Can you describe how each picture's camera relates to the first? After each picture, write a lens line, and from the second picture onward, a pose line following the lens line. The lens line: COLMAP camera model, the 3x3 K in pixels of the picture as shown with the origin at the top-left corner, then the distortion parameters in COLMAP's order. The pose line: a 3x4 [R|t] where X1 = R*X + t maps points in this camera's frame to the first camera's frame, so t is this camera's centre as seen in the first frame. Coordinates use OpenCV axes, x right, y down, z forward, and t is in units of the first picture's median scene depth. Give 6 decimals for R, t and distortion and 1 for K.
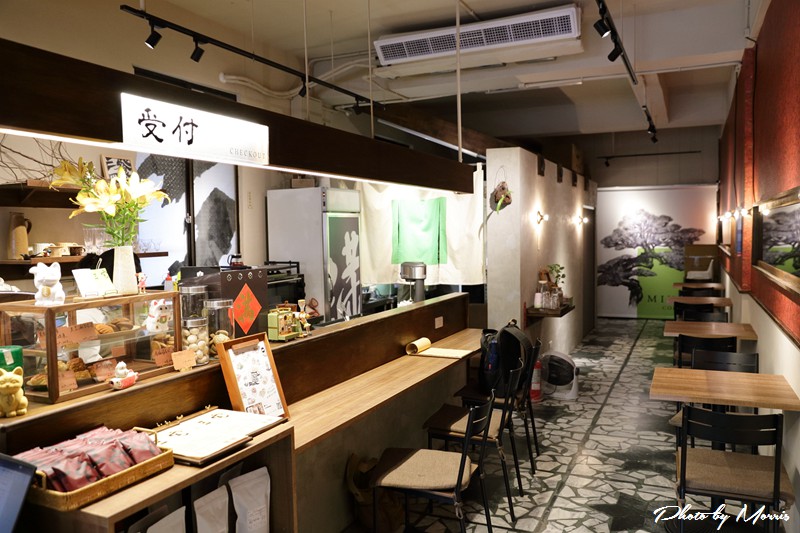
lens RADIAL K [[635.1, 0, 399.4], [0, 635.1, 269.1], [0, 0, 1]] dist [-0.042139, 0.009629]
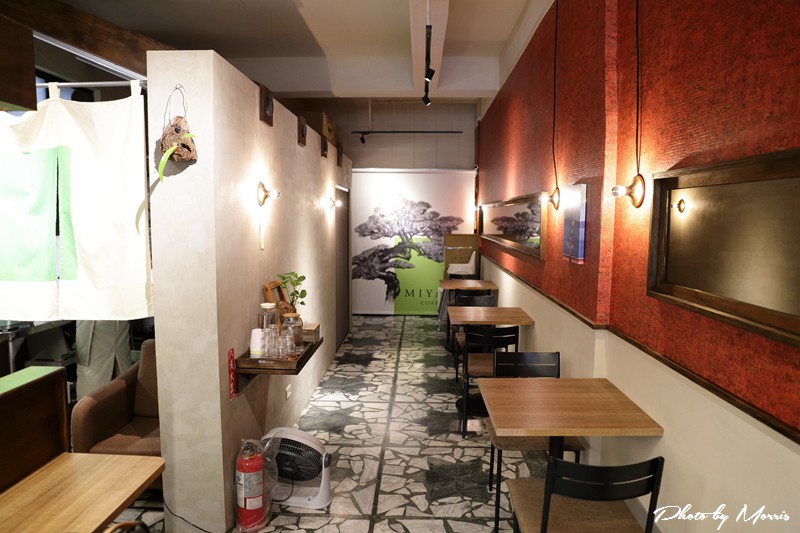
lens RADIAL K [[555.7, 0, 402.1], [0, 555.7, 266.5], [0, 0, 1]] dist [-0.069655, 0.009177]
pose [[0.920625, -0.014470, 0.390179, 0.087931], [0.002169, 0.999487, 0.031947, -0.019251], [-0.390441, -0.028565, 0.920185, 0.301753]]
